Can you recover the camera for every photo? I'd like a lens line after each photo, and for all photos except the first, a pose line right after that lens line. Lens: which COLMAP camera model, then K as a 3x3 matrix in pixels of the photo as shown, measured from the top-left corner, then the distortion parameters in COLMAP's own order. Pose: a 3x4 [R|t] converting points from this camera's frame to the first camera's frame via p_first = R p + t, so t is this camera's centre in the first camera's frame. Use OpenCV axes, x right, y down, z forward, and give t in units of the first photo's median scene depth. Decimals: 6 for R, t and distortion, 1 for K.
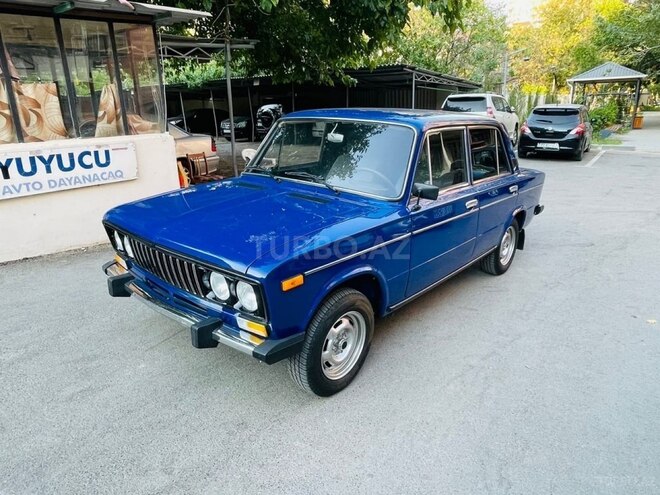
lens RADIAL K [[456.4, 0, 325.8], [0, 456.4, 240.8], [0, 0, 1]] dist [-0.005324, 0.001664]
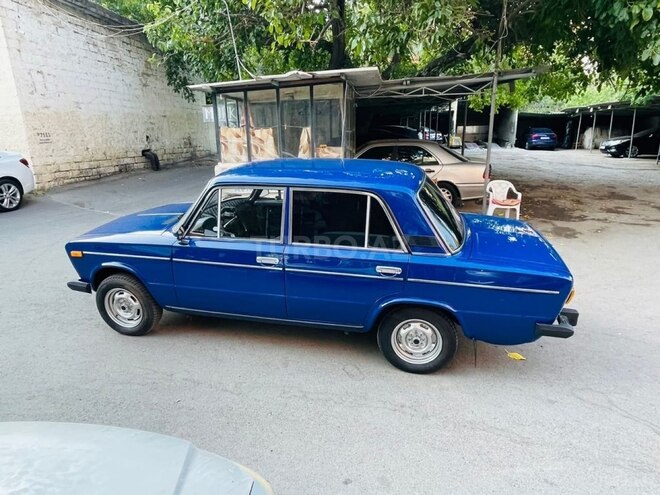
lens RADIAL K [[413.6, 0, 331.8], [0, 413.6, 253.8], [0, 0, 1]] dist [-0.003792, -0.000138]
pose [[0.456117, 0.268348, -0.848497, 0.841453], [-0.243016, 0.954773, 0.171324, -0.208028], [0.856096, 0.128054, 0.500701, 0.462743]]
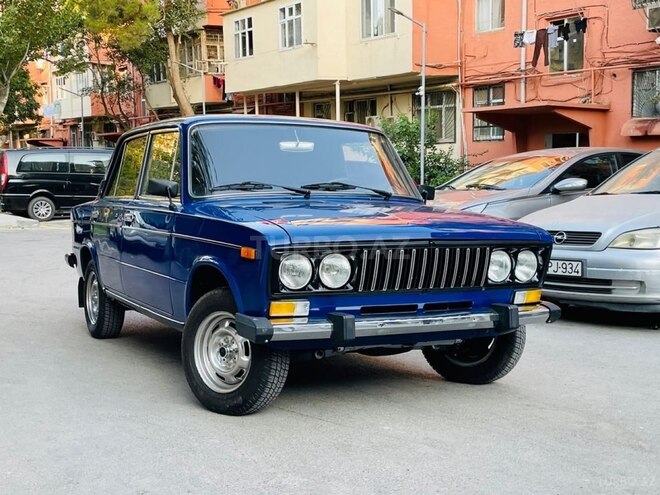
lens RADIAL K [[895.1, 0, 341.7], [0, 895.1, 257.3], [0, 0, 1]] dist [0.171720, -0.425785]
pose [[0.354202, -0.079085, 0.931819, -1.033561], [0.264966, 0.964072, -0.018897, 0.011330], [-0.896847, 0.253594, 0.362431, 0.280270]]
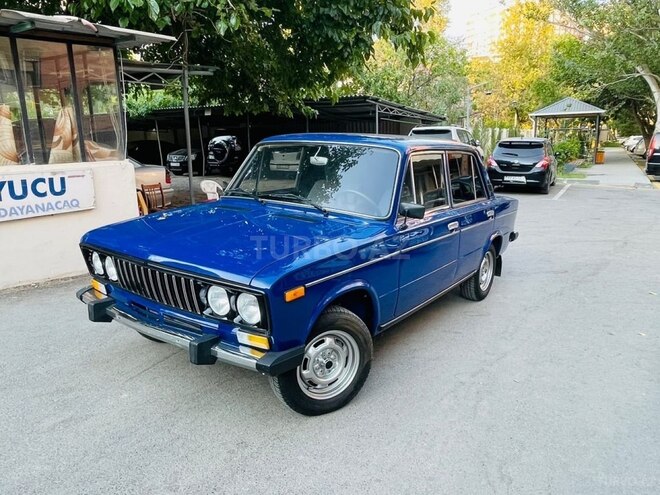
lens RADIAL K [[504.8, 0, 330.0], [0, 504.8, 247.5], [0, 0, 1]] dist [0.002246, -0.010836]
pose [[0.994809, -0.013332, 0.100887, -0.048278], [0.021191, 0.996787, -0.077241, 0.035010], [-0.099533, 0.078978, 0.991895, -0.060306]]
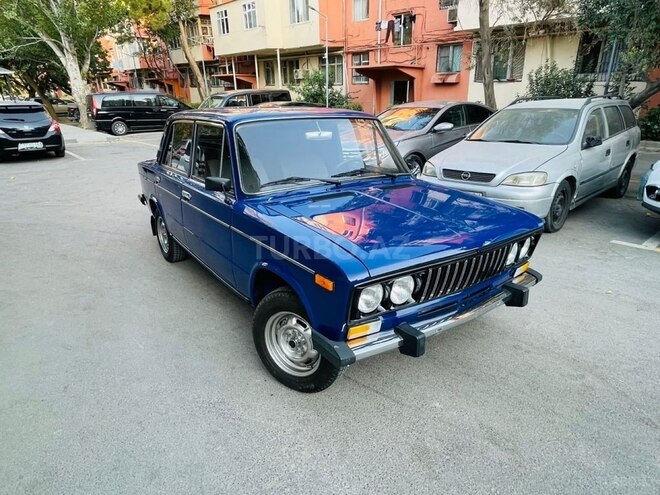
lens RADIAL K [[413.6, 0, 331.8], [0, 413.6, 253.8], [0, 0, 1]] dist [-0.003792, -0.000138]
pose [[0.226968, -0.345110, 0.910705, -0.639025], [0.285059, 0.917698, 0.276717, -0.163356], [-0.931250, 0.196799, 0.306665, 0.524574]]
